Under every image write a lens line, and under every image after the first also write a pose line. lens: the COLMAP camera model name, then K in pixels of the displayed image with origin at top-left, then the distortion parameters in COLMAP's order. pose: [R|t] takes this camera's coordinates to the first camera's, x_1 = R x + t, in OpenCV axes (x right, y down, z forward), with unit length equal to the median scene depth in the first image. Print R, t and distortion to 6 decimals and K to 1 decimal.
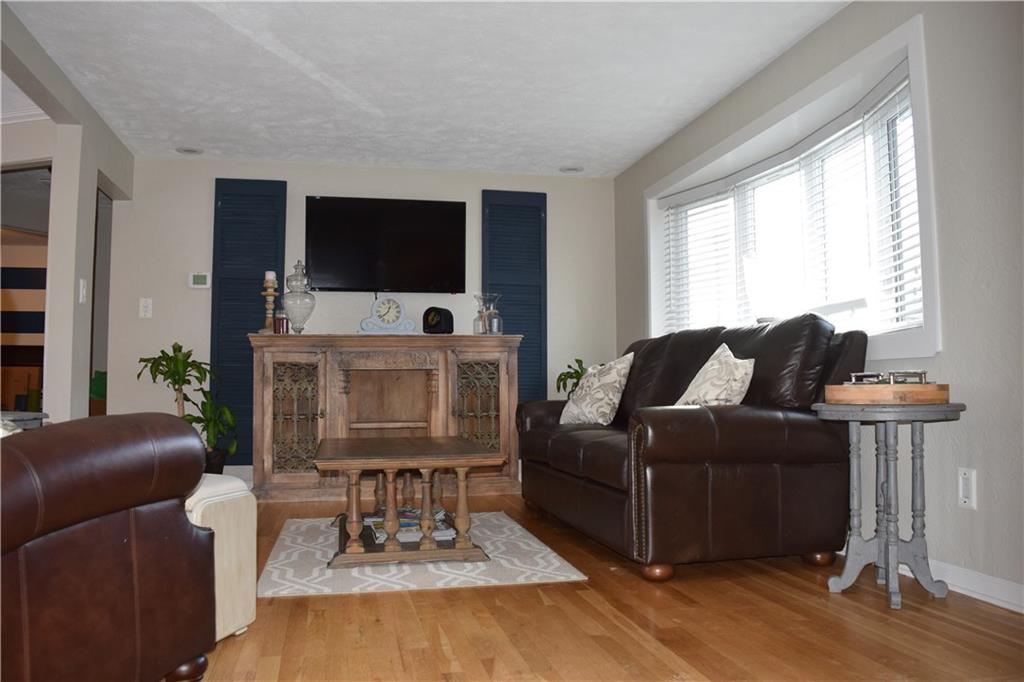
lens RADIAL K [[799.9, 0, 511.1], [0, 799.9, 341.8], [0, 0, 1]] dist [-0.103233, 0.028043]
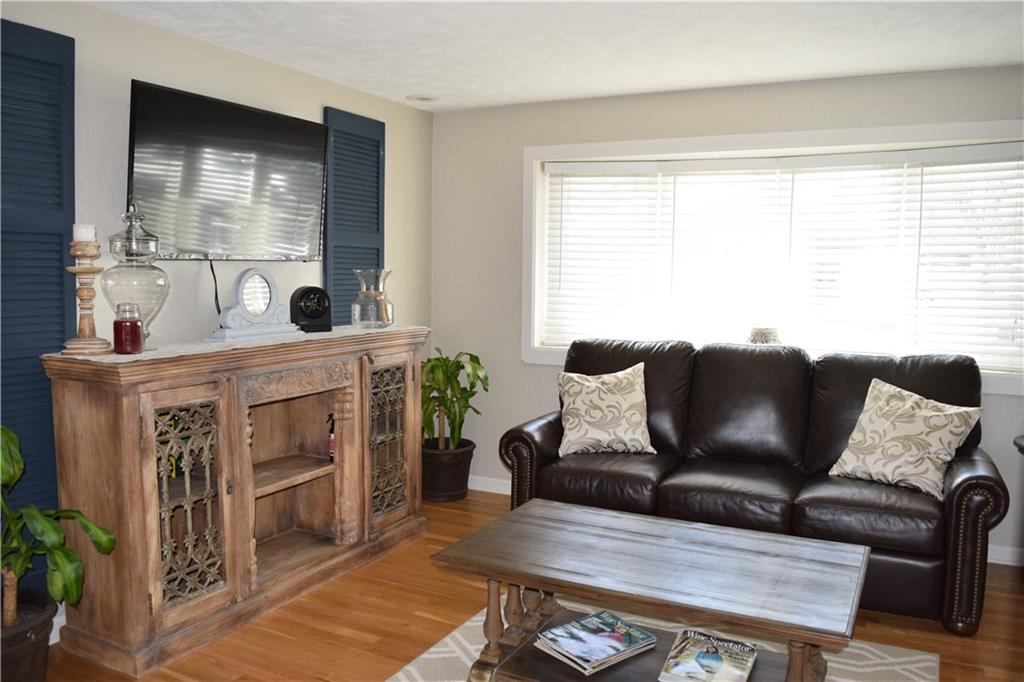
lens RADIAL K [[799.9, 0, 506.5], [0, 799.9, 342.7], [0, 0, 1]] dist [-0.103233, 0.028043]
pose [[0.649450, -0.057217, 0.758249, -0.509442], [-0.051603, 0.991550, 0.119021, -0.087195], [-0.758651, -0.116426, 0.641009, 0.470481]]
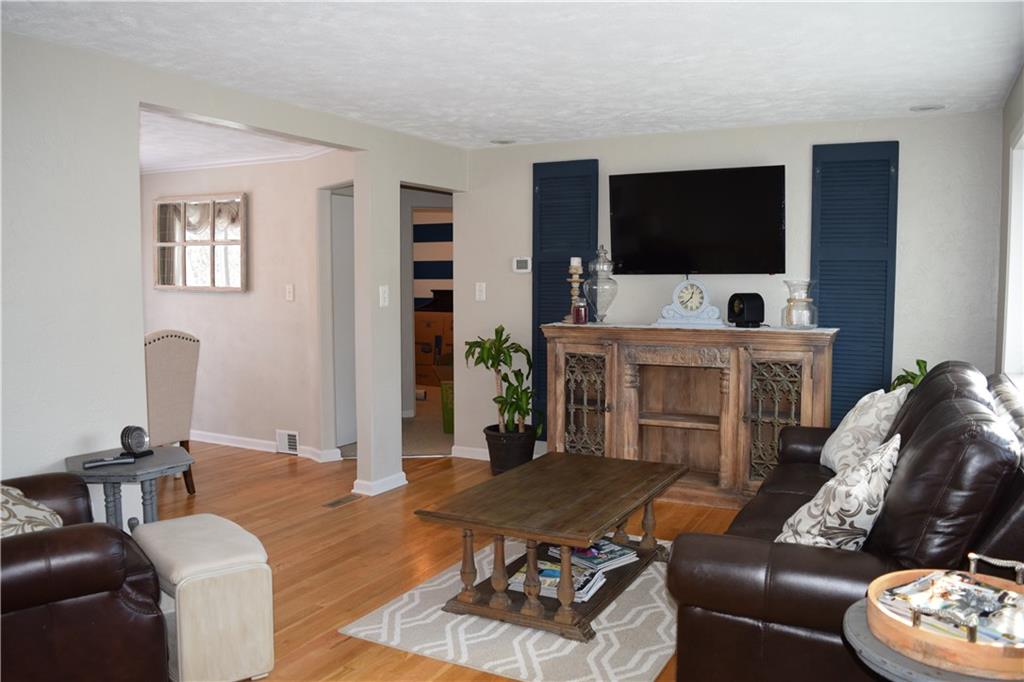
lens RADIAL K [[799.9, 0, 514.6], [0, 799.9, 335.1], [0, 0, 1]] dist [-0.103233, 0.028043]
pose [[0.763606, 0.051971, -0.643587, 0.289377], [0.033170, 0.992282, 0.119485, -0.114440], [0.644830, -0.112587, 0.755989, 0.181206]]
